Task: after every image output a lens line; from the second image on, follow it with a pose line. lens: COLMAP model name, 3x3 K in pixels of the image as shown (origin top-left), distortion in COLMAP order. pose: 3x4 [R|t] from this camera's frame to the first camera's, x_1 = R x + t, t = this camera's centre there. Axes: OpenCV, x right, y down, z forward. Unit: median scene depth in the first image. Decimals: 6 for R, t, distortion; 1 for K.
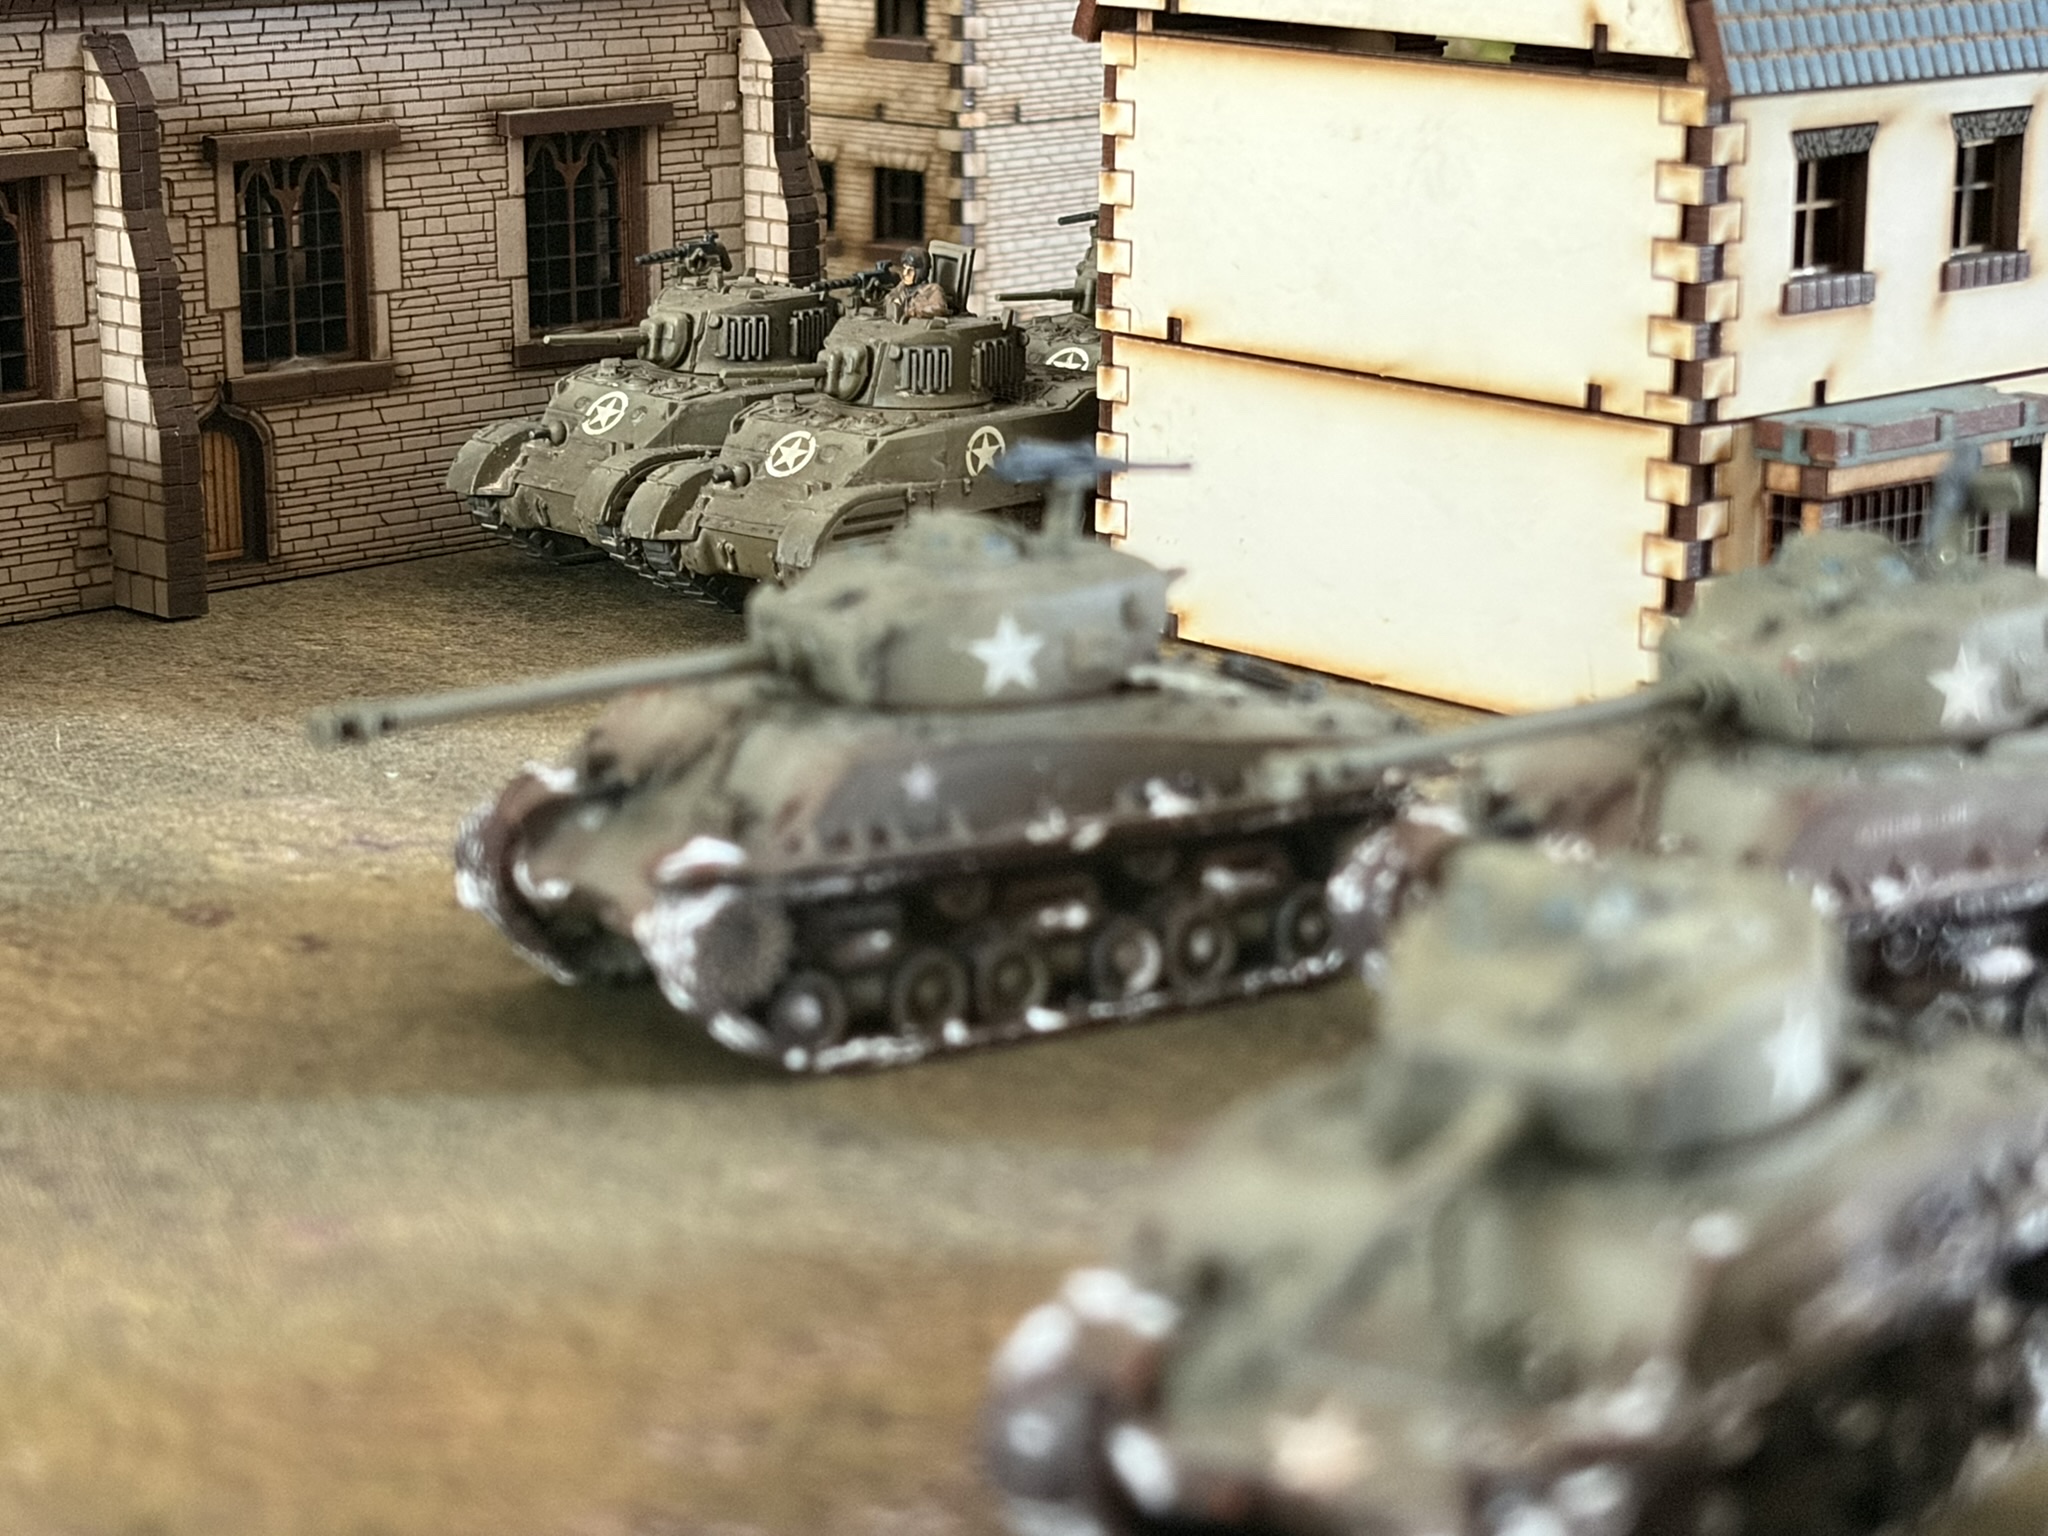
lens RADIAL K [[4707.4, 0, 1022.9], [0, 4707.4, 770.2], [0, 0, 1]] dist [0.007889, 0.000000]
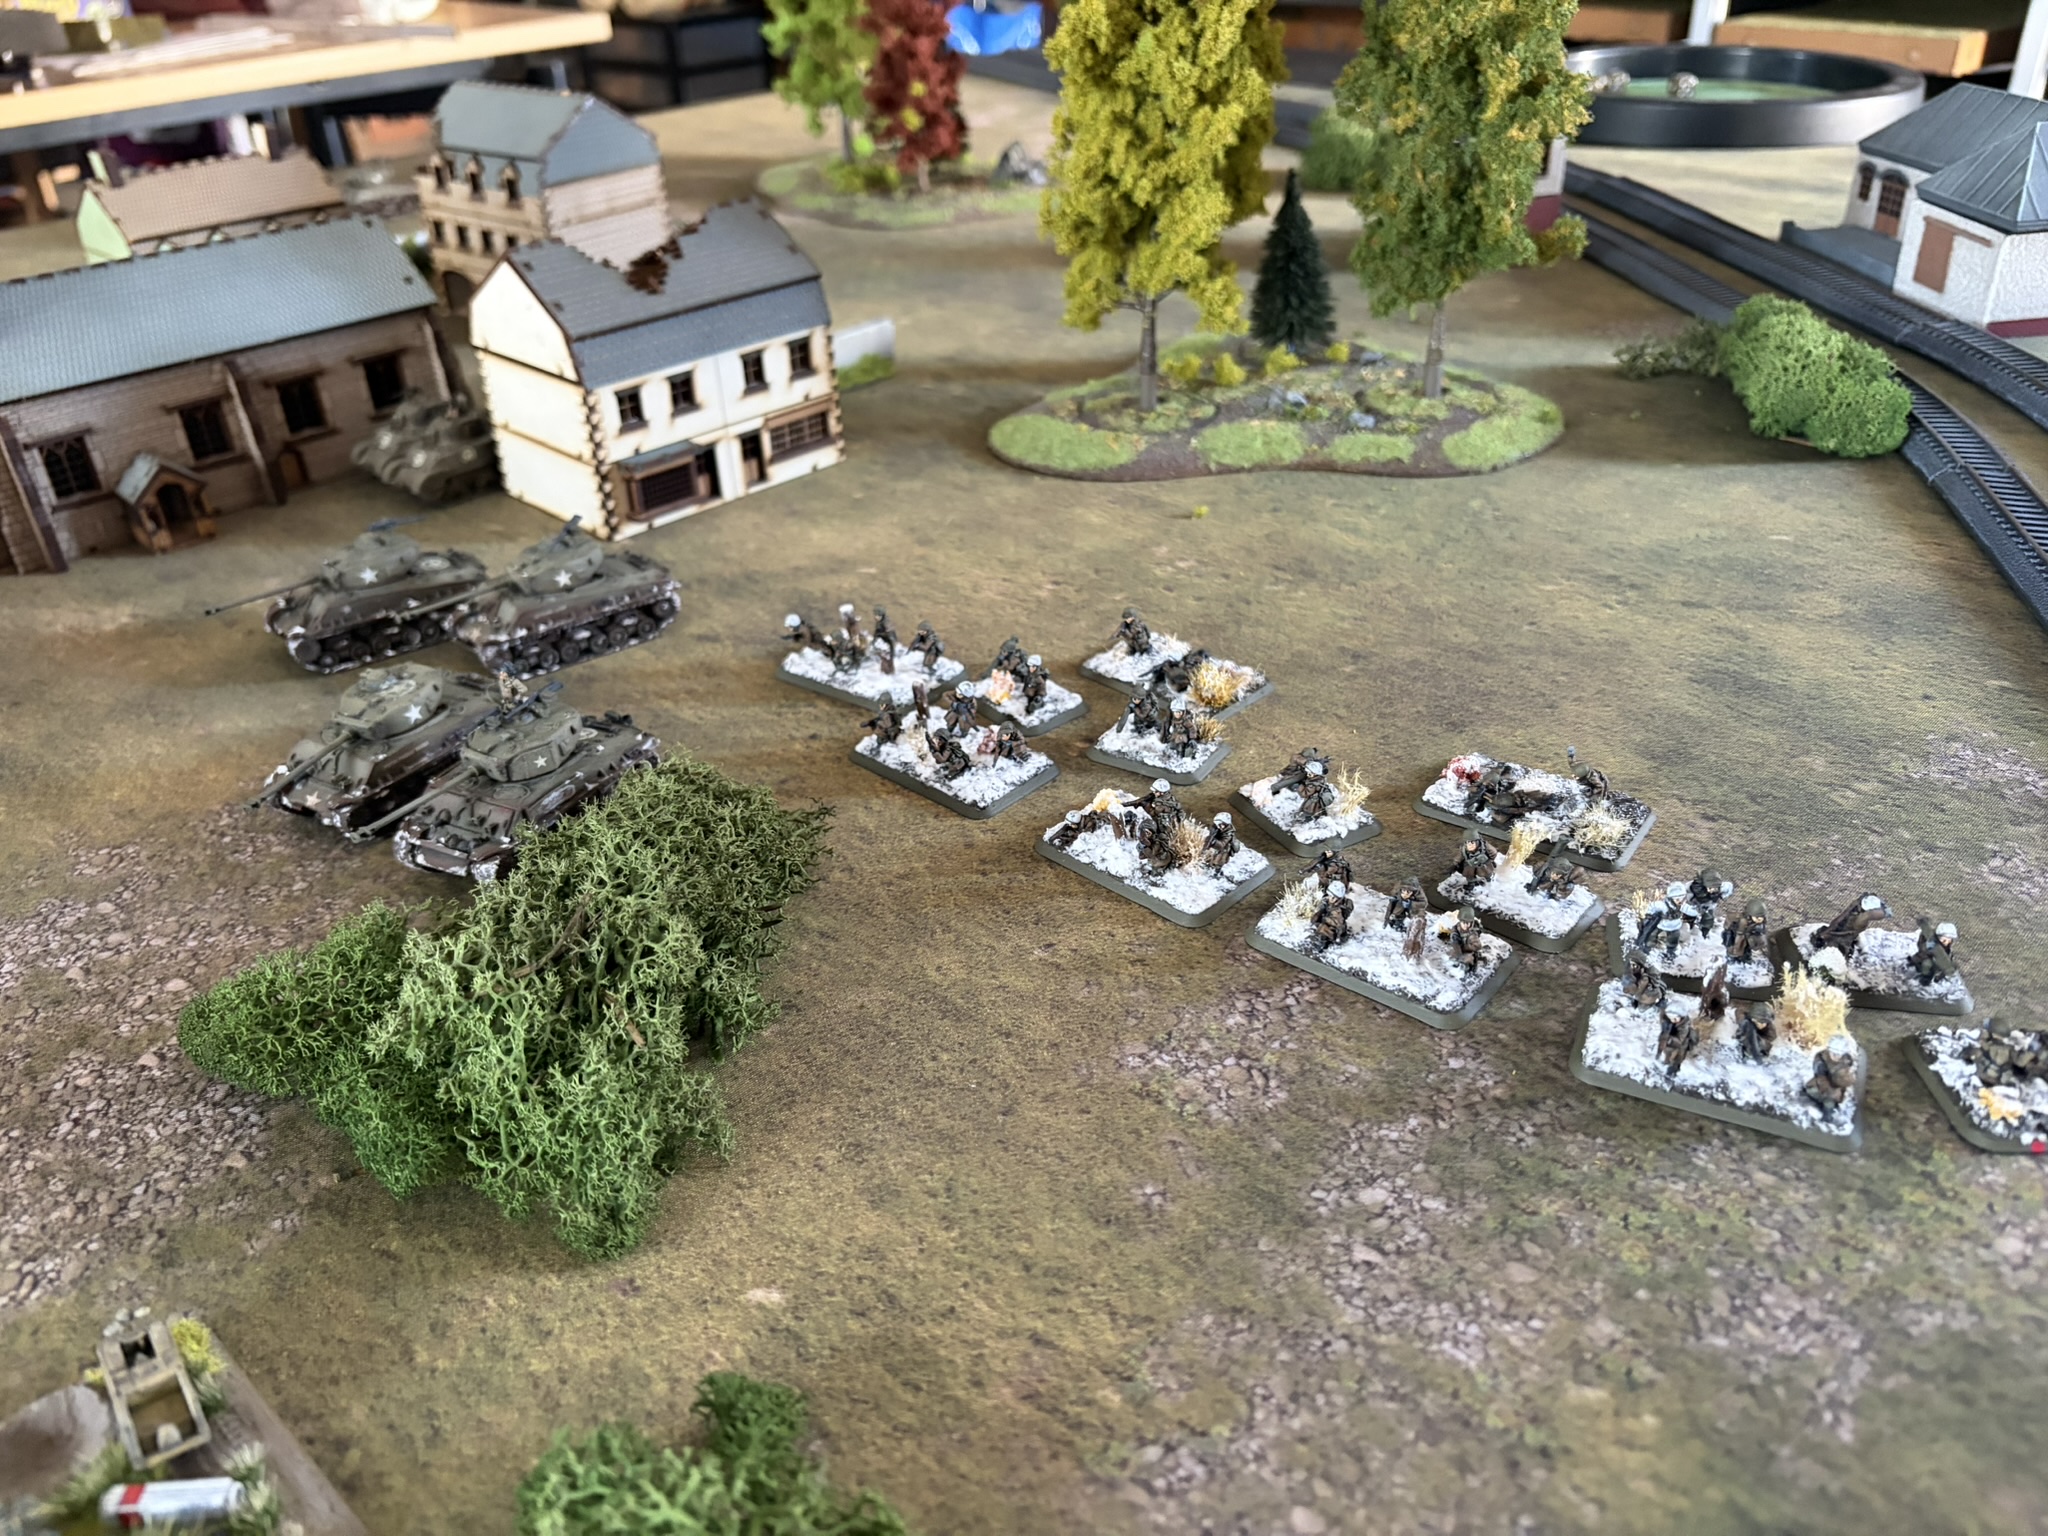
lens RADIAL K [[1568.6, 0, 1028.6], [0, 1568.6, 754.9], [0, 0, 1]] dist [-0.005352, -0.004368]
pose [[0.997121, -0.067796, 0.033964, 0.463648], [0.054700, 0.953306, 0.297011, -0.223314], [-0.052514, -0.294298, 0.954270, -0.428784]]
